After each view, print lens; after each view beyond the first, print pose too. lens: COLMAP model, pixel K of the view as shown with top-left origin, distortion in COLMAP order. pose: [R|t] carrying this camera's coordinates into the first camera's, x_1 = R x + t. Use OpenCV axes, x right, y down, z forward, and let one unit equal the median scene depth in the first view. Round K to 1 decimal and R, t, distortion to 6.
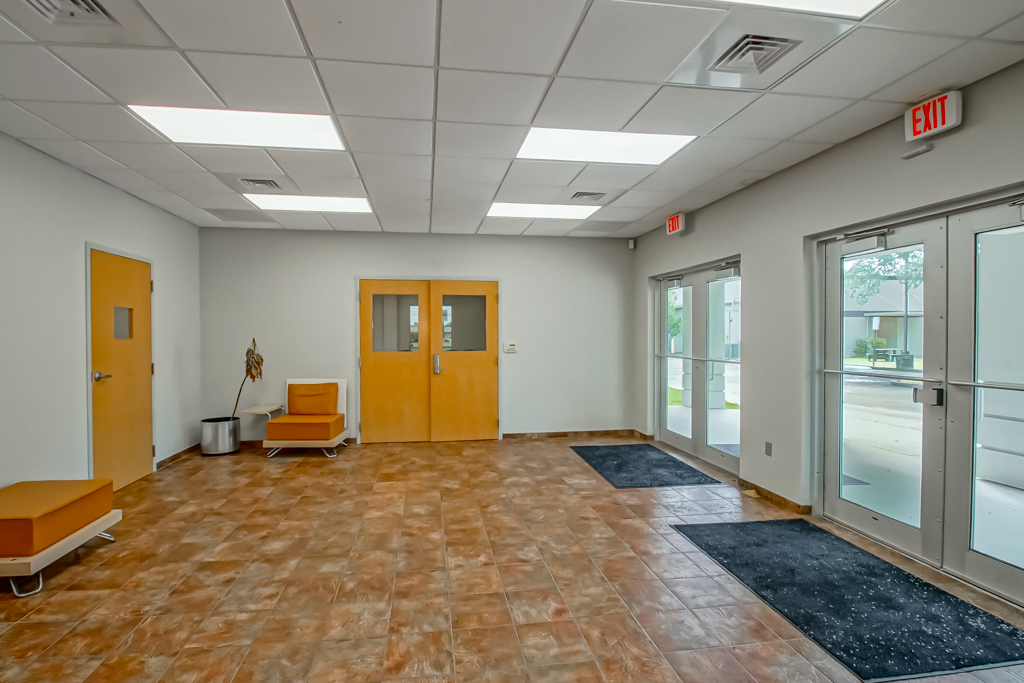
lens RADIAL K [[486.7, 0, 512.0], [0, 486.7, 341.5], [0, 0, 1]] dist [-0.042780, -0.000363]
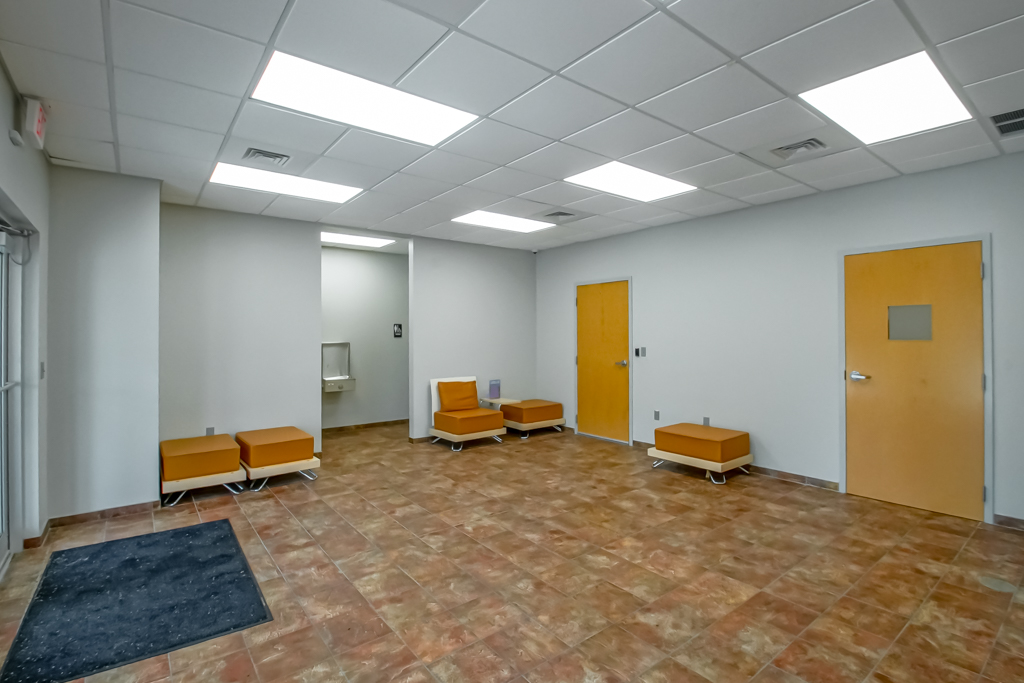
lens RADIAL K [[486.7, 0, 512.0], [0, 486.7, 341.5], [0, 0, 1]] dist [-0.042780, -0.000363]
pose [[-0.880088, 0.011003, -0.474683, 0.375303], [-0.003367, 0.999562, 0.029412, -0.046261], [0.474799, 0.027484, -0.879665, 1.920285]]
